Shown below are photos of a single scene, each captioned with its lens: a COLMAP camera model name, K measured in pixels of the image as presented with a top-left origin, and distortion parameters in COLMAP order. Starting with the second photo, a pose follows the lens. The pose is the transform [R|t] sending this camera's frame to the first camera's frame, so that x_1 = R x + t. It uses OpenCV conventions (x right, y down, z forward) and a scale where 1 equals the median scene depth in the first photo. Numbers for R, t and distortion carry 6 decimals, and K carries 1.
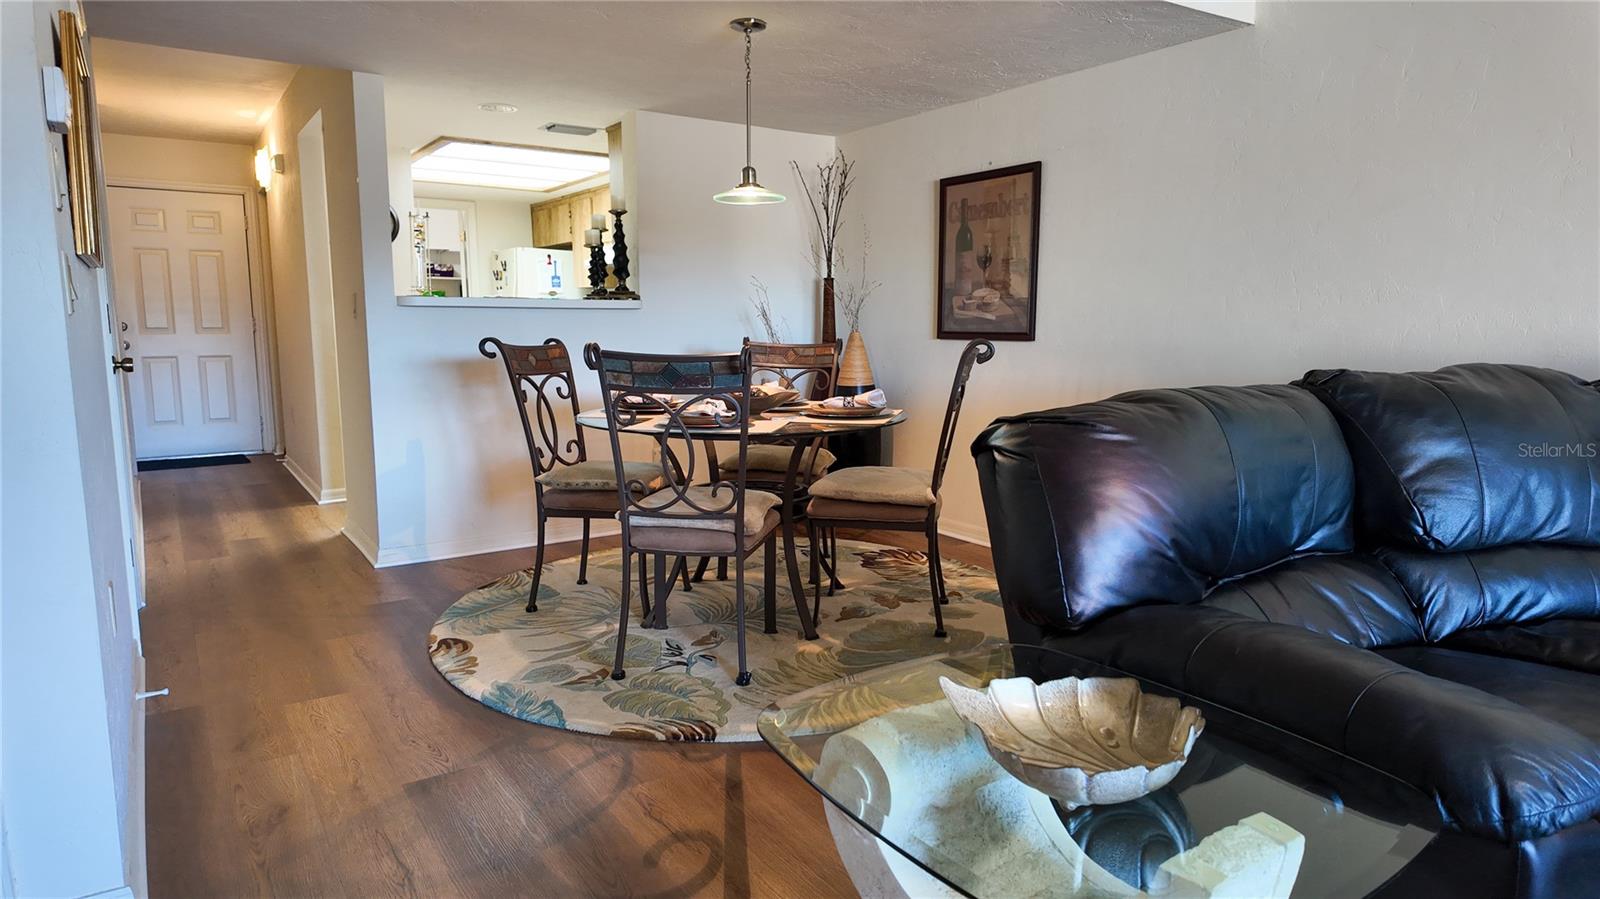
lens RADIAL K [[936.8, 0, 808.9], [0, 936.8, 459.6], [0, 0, 1]] dist [0.008608, -0.001366]
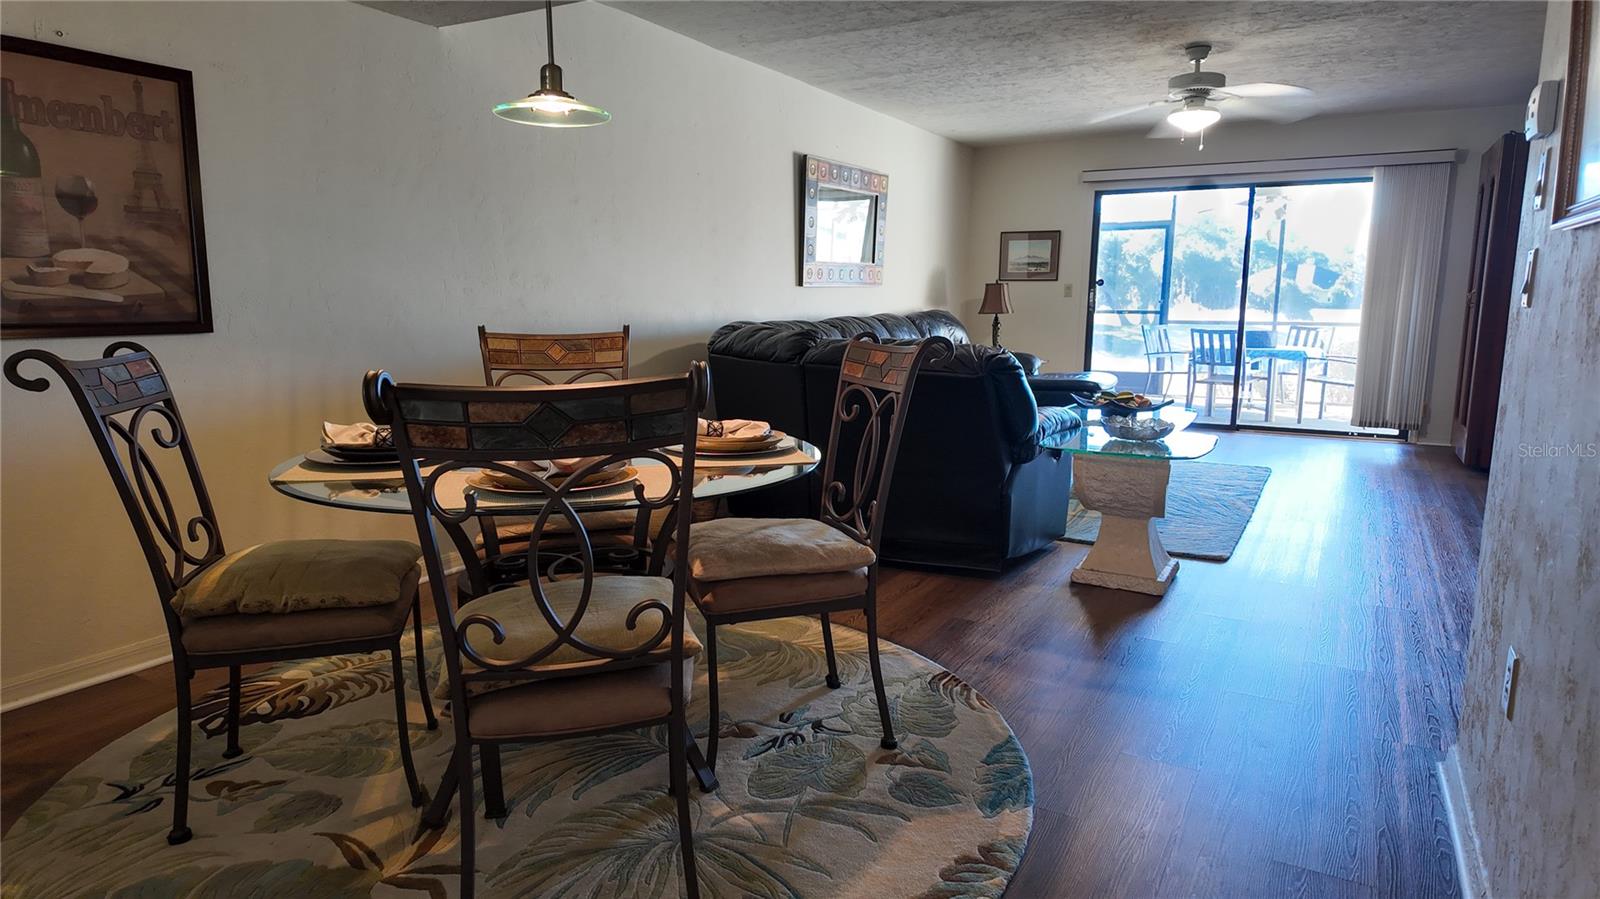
lens RADIAL K [[936.8, 0, 810.2], [0, 936.8, 441.5], [0, 0, 1]] dist [0.008608, -0.001366]
pose [[-0.445547, -0.136716, 0.884758, -0.605073], [0.123634, 0.969405, 0.212056, -0.146695], [-0.886680, 0.203868, -0.415013, 0.945045]]
